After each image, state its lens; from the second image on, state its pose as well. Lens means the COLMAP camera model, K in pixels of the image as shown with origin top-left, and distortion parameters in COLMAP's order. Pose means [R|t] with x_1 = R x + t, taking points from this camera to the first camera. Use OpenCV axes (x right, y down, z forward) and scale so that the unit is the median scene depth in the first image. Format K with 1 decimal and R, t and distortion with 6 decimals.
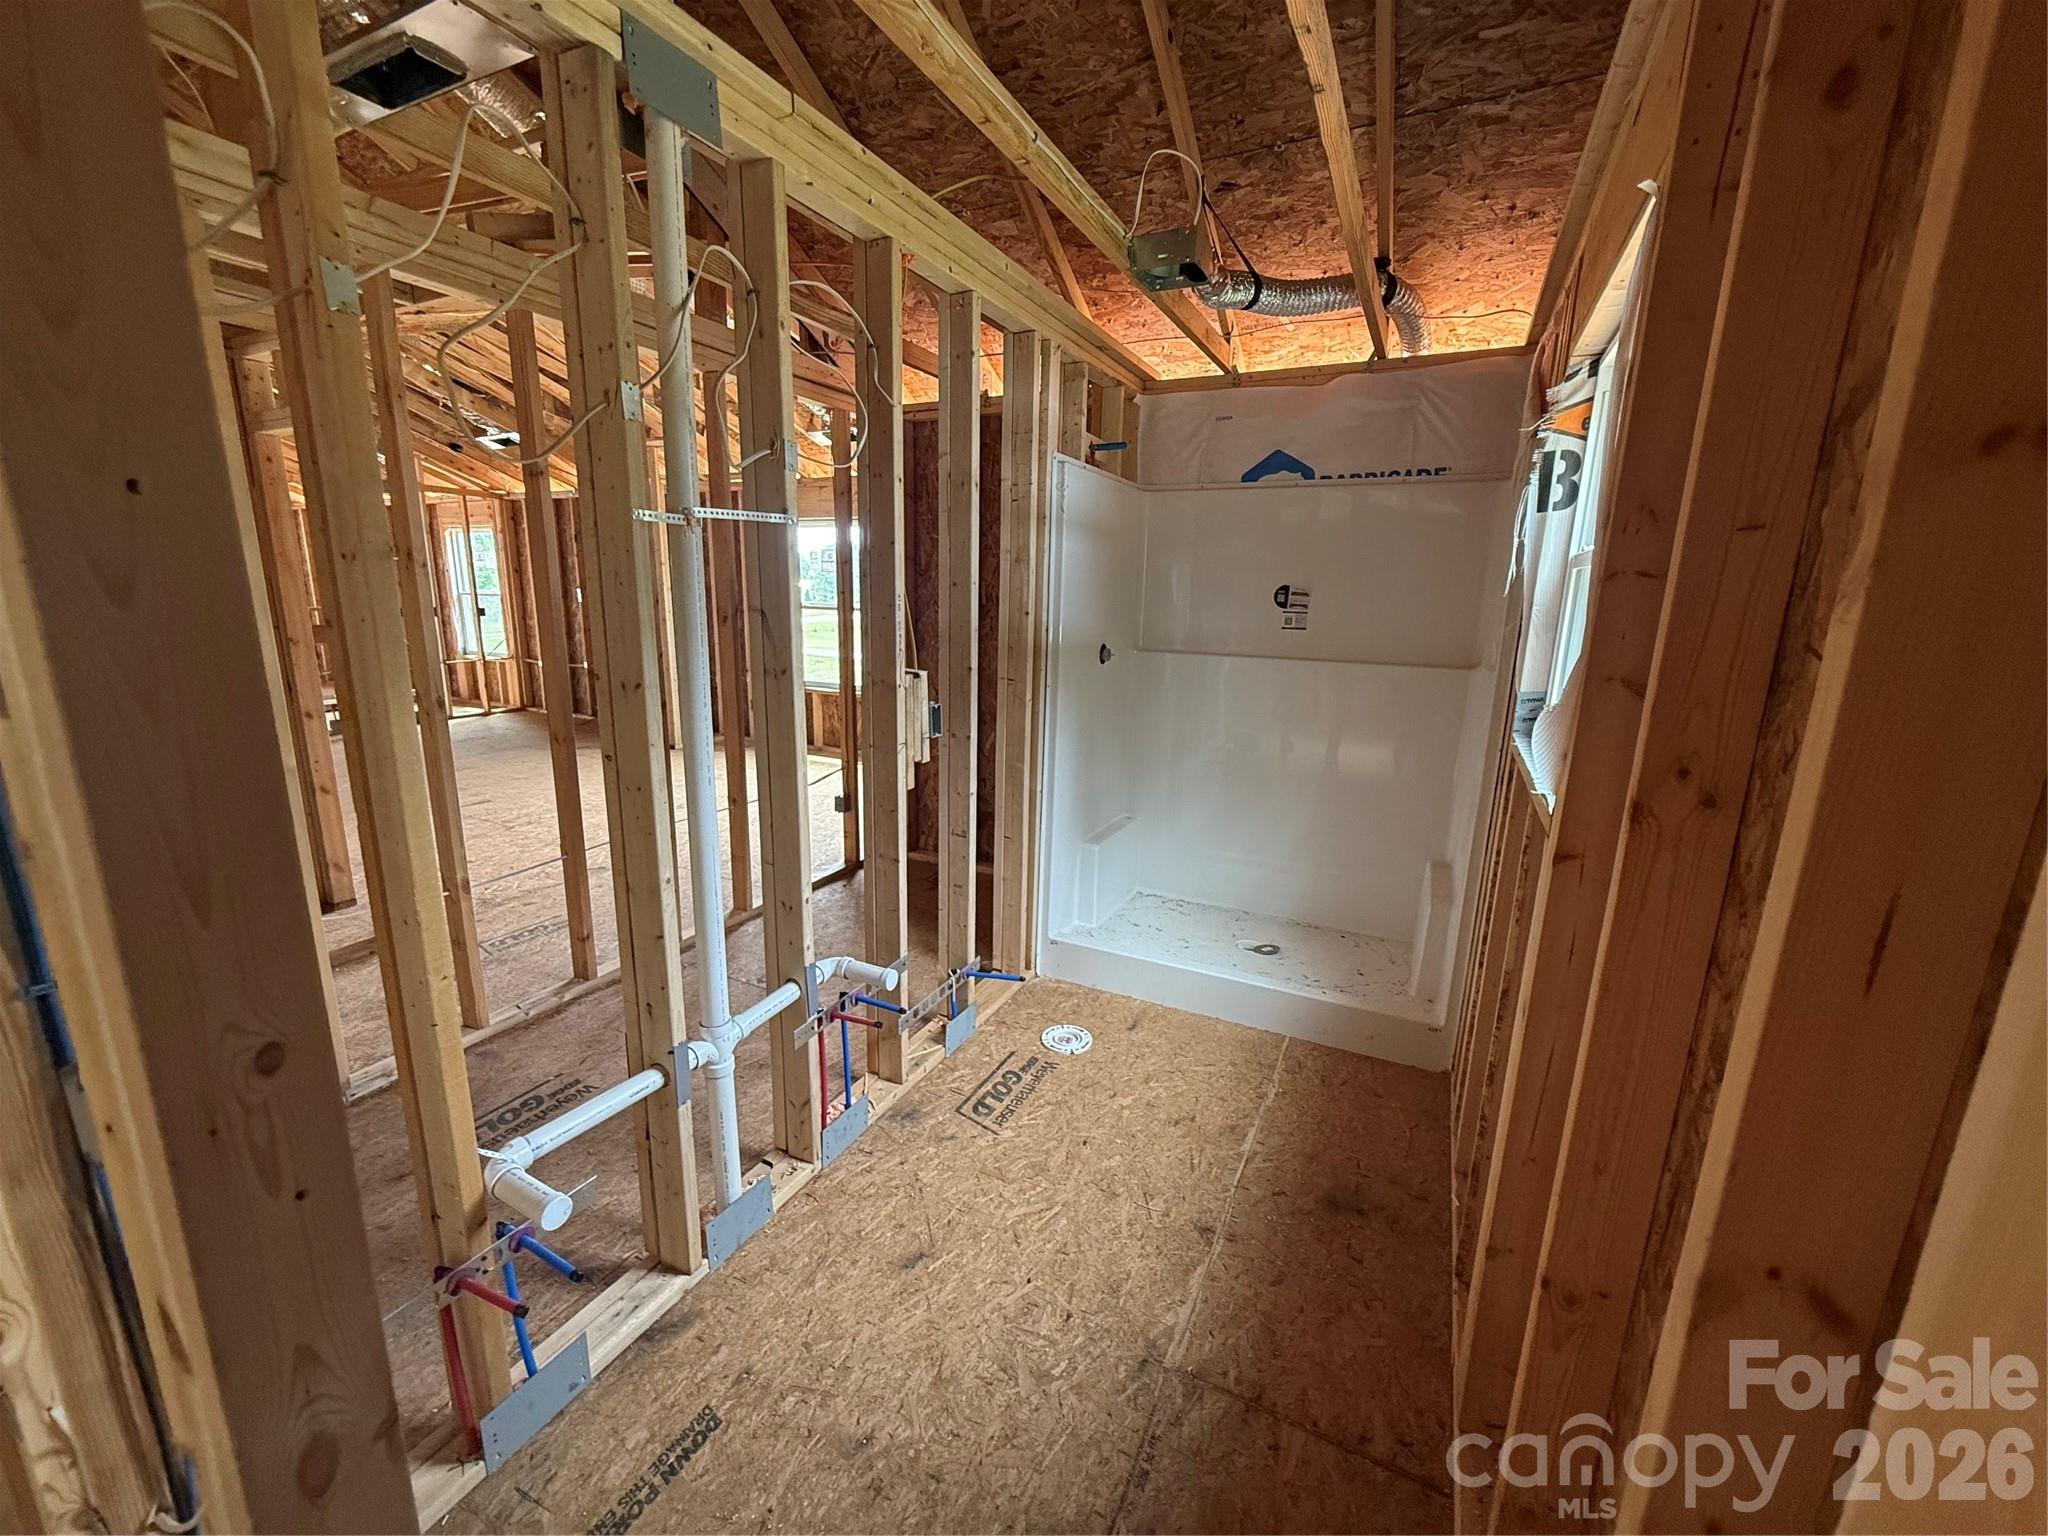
lens RADIAL K [[819.3, 0, 1021.8], [0, 819.3, 770.8], [0, 0, 1]] dist [0.000500, 0.000550]
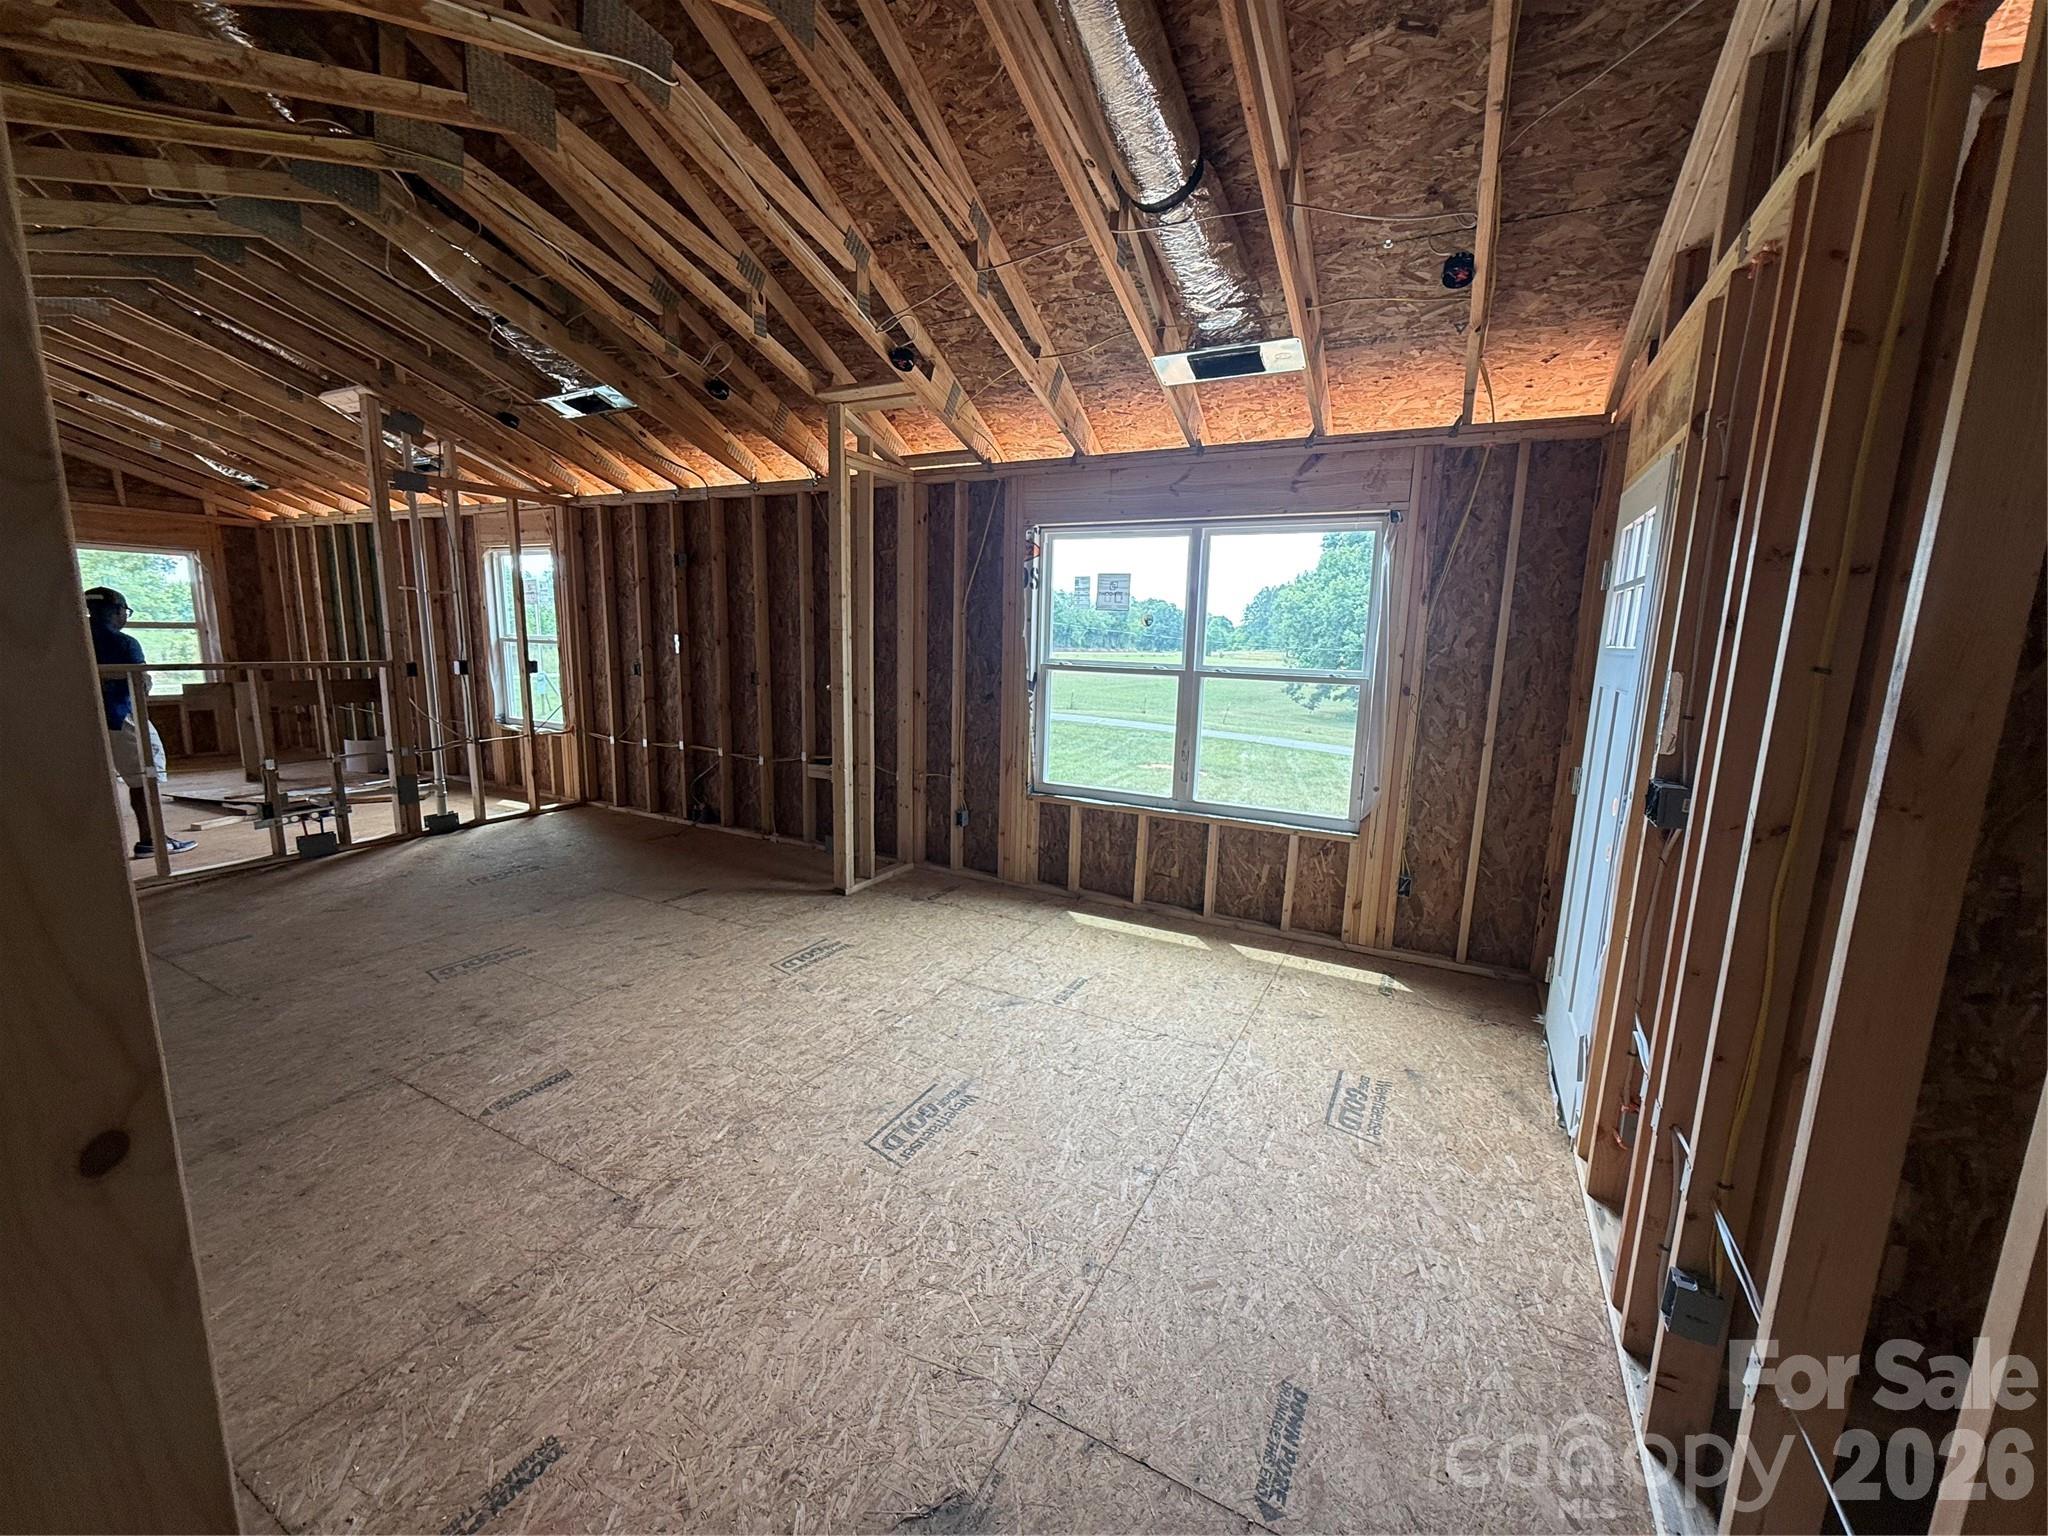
lens RADIAL K [[819.3, 0, 1021.8], [0, 819.3, 770.8], [0, 0, 1]] dist [0.000500, 0.000550]
pose [[0.999766, 0.008478, -0.019926, -0.227160], [-0.009427, 0.998801, -0.048037, -0.075280], [0.019495, 0.048214, 0.998647, 0.315820]]
